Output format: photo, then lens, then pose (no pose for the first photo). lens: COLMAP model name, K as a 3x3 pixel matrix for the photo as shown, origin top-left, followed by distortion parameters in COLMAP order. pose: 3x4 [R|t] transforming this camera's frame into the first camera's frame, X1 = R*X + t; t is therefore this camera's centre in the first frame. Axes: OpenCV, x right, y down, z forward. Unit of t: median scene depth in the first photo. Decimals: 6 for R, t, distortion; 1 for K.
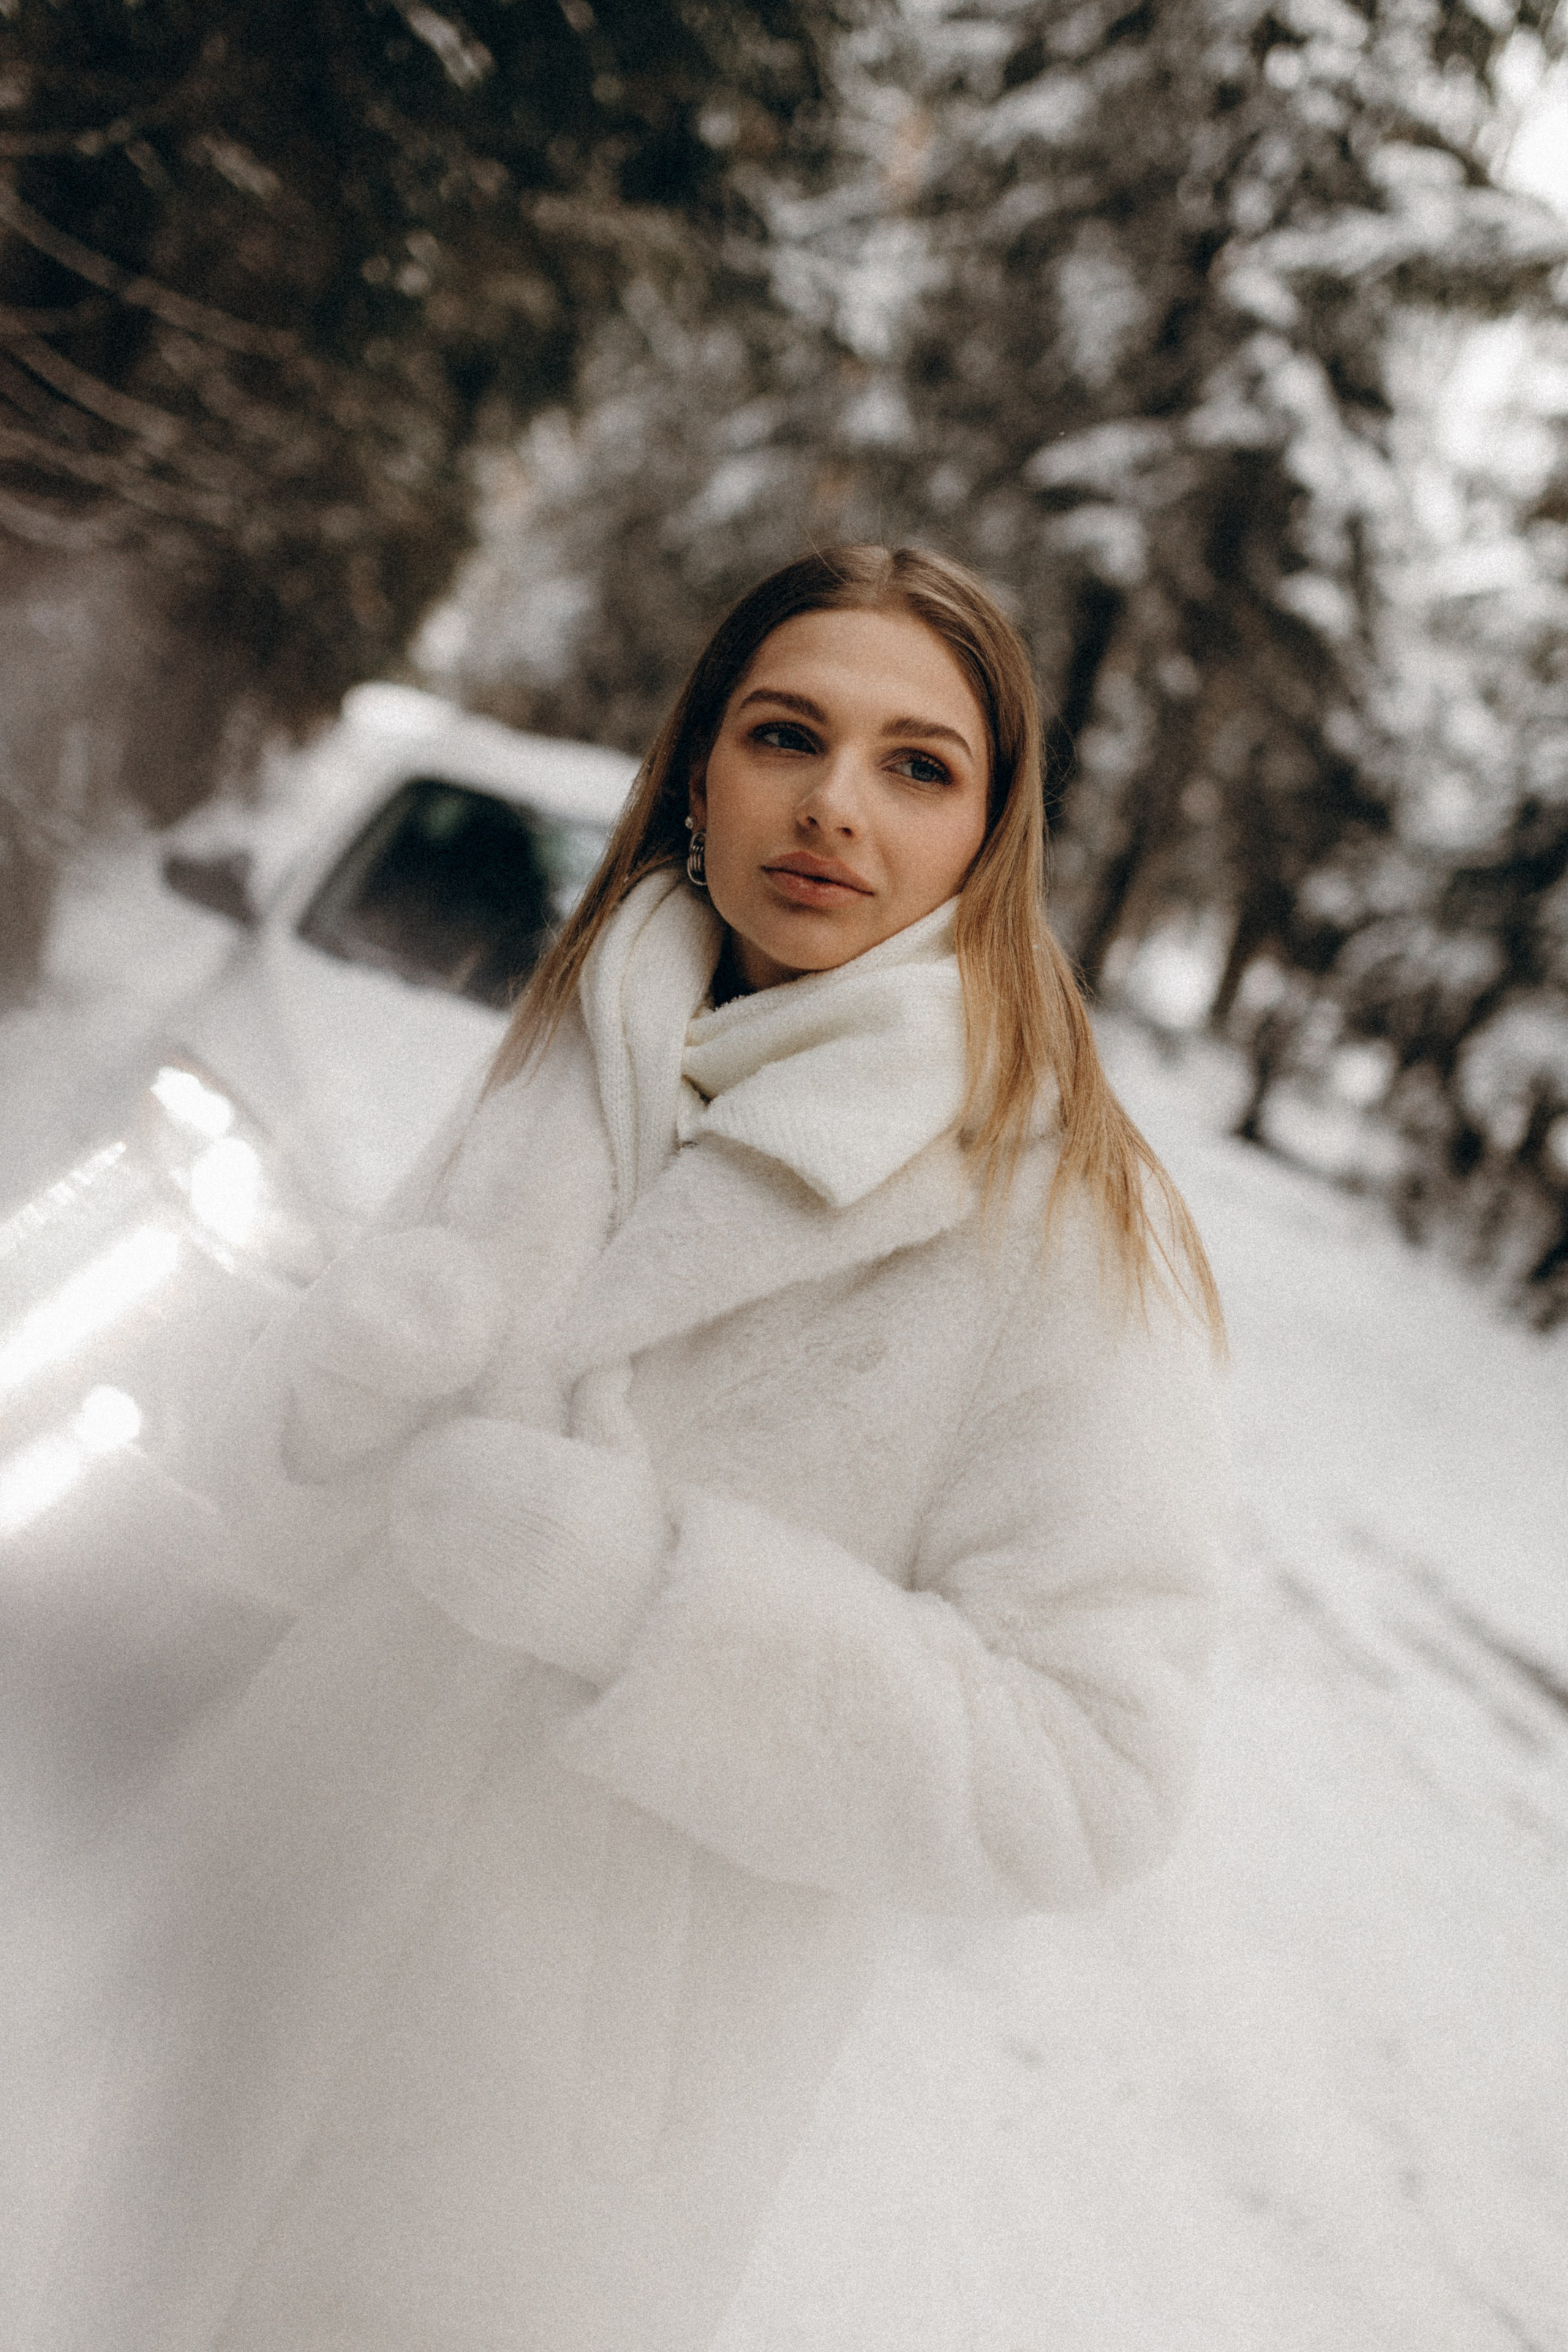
lens RADIAL K [[2307.8, 0, 791.9], [0, 2307.8, 1060.4], [0, 0, 1]] dist [0.009244, 0.006068]
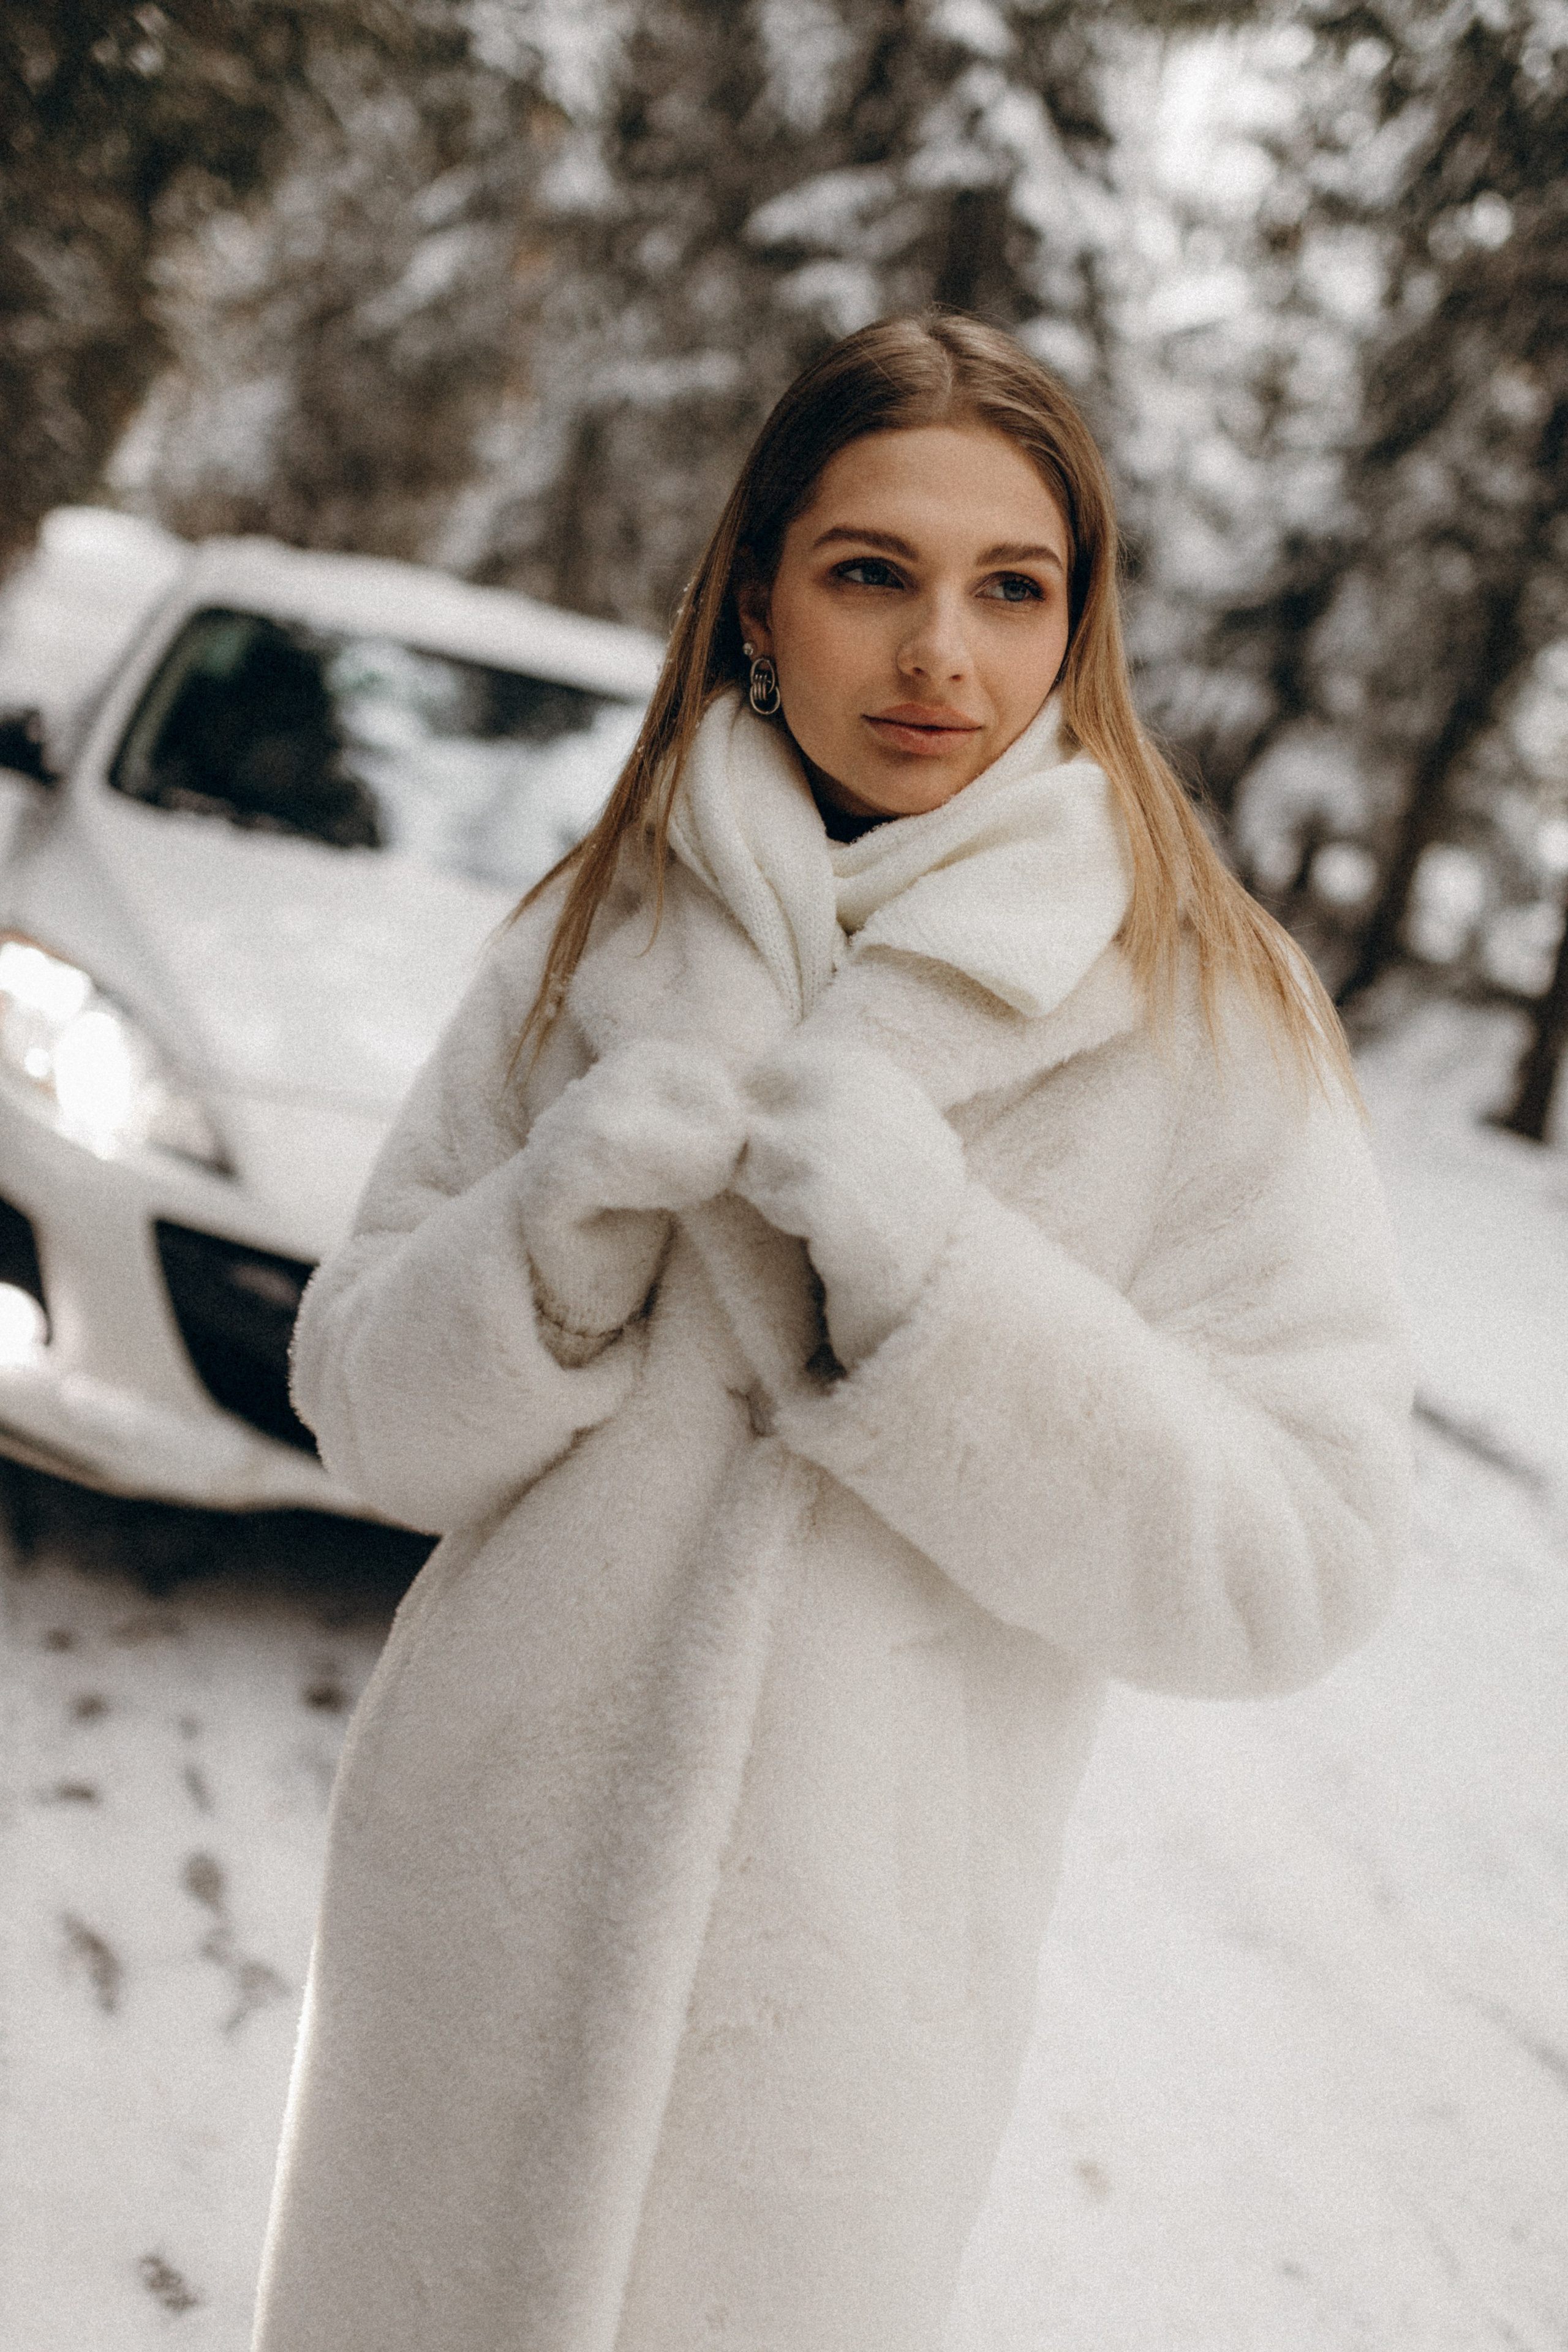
lens RADIAL K [[2315.4, 0, 780.2], [0, 2315.4, 1110.0], [0, 0, 1]] dist [0.008469, 0.000325]
pose [[0.990157, -0.105116, 0.092410, -0.013041], [0.094123, 0.988756, 0.116201, -0.001915], [-0.103585, -0.106359, 0.988918, -0.001798]]
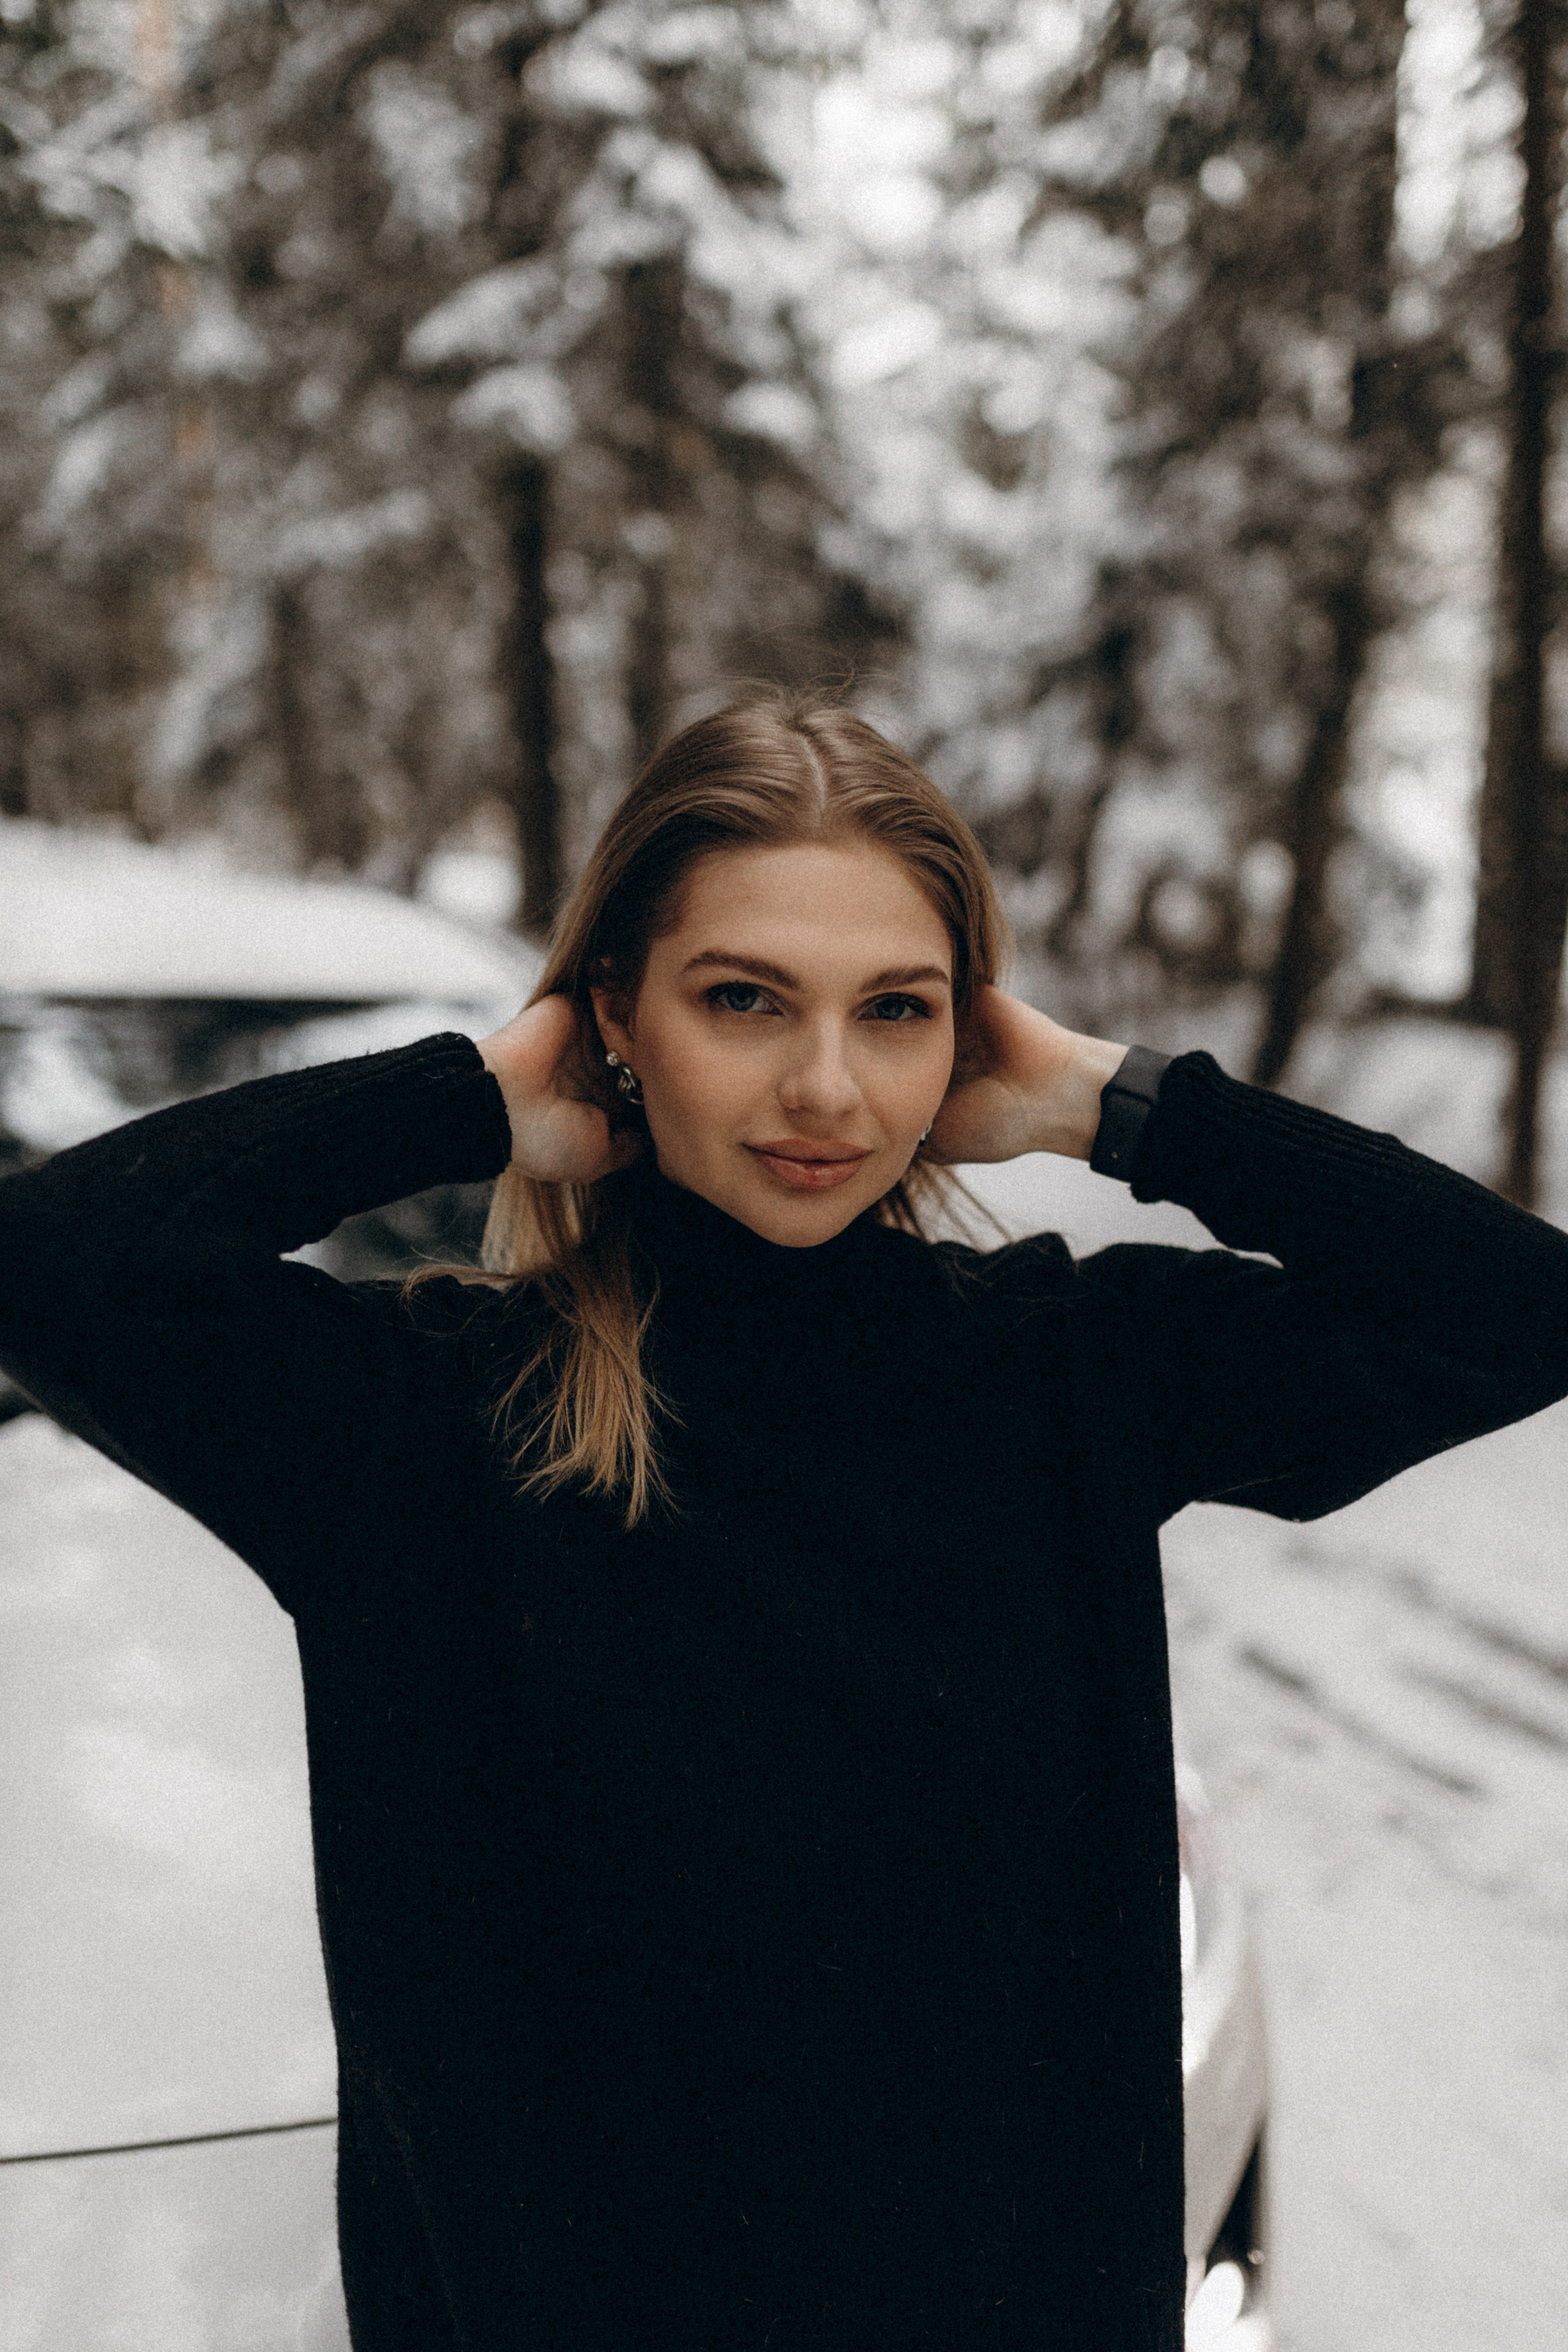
lens RADIAL K [[2315.4, 0, 780.2], [0, 2315.4, 1110.0], [0, 0, 1]] dist [0.008469, 0.000325]
pose [[0.936694, -0.306754, 0.168838, -0.001227], [0.295052, 0.951125, 0.091138, -0.021248], [-0.188543, -0.035553, 0.981421, 0.103390]]
